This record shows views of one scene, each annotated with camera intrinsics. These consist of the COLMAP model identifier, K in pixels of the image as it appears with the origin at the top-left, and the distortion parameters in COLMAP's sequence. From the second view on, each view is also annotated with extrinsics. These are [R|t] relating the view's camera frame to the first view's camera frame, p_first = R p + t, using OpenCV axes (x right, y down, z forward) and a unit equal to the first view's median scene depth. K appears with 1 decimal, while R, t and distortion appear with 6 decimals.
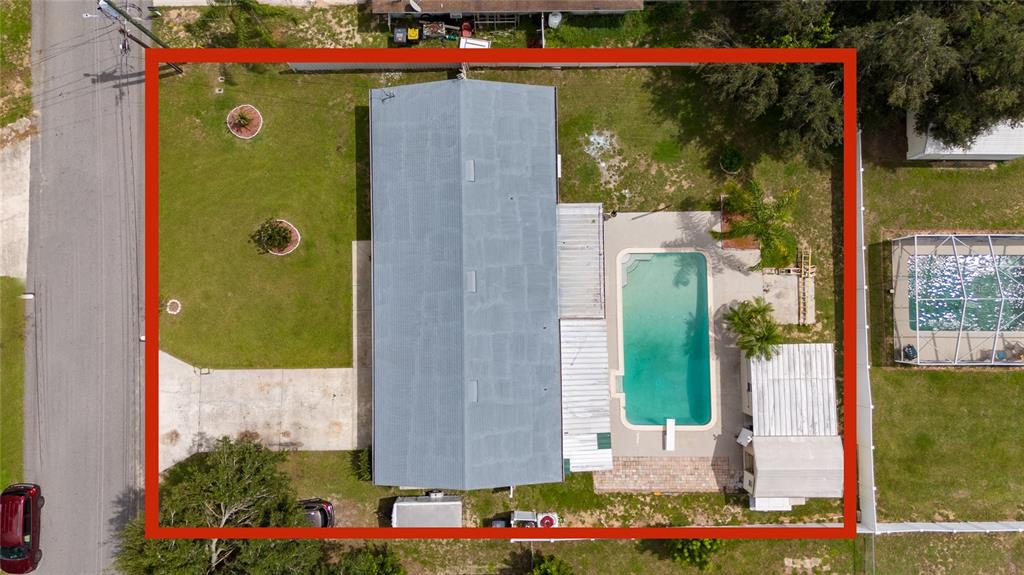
lens RADIAL K [[750.3, 0, 512.0], [0, 750.3, 287.5], [0, 0, 1]] dist [0.066092, -0.059370]
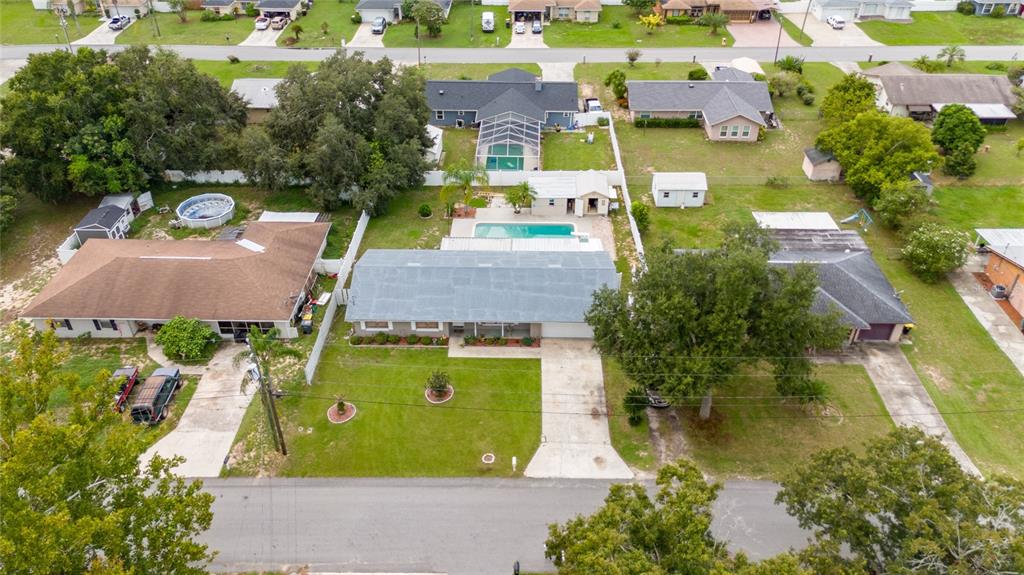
lens RADIAL K [[750.3, 0, 512.0], [0, 750.3, 287.5], [0, 0, 1]] dist [0.066092, -0.059370]
pose [[0.035597, -0.574744, 0.817559, -1.245213], [0.998280, 0.058579, -0.002285, 0.049384], [-0.046578, 0.816234, 0.575841, 0.116003]]
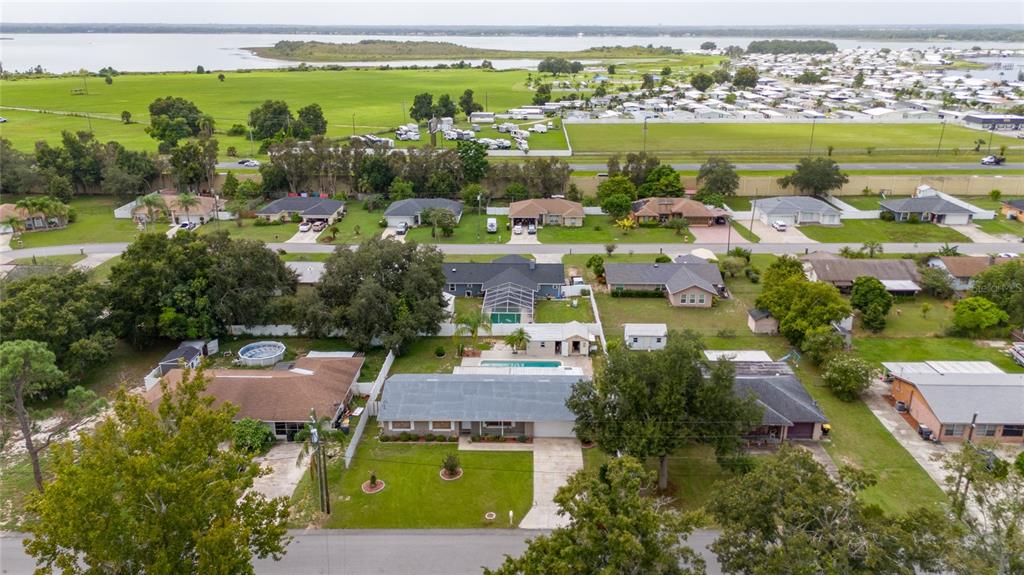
lens RADIAL K [[750.3, 0, 512.0], [0, 750.3, 287.5], [0, 0, 1]] dist [0.066092, -0.059370]
pose [[0.036677, -0.317455, 0.947564, -1.691044], [0.998255, 0.055542, -0.020031, 0.071868], [-0.046271, 0.946645, 0.318938, 0.116161]]
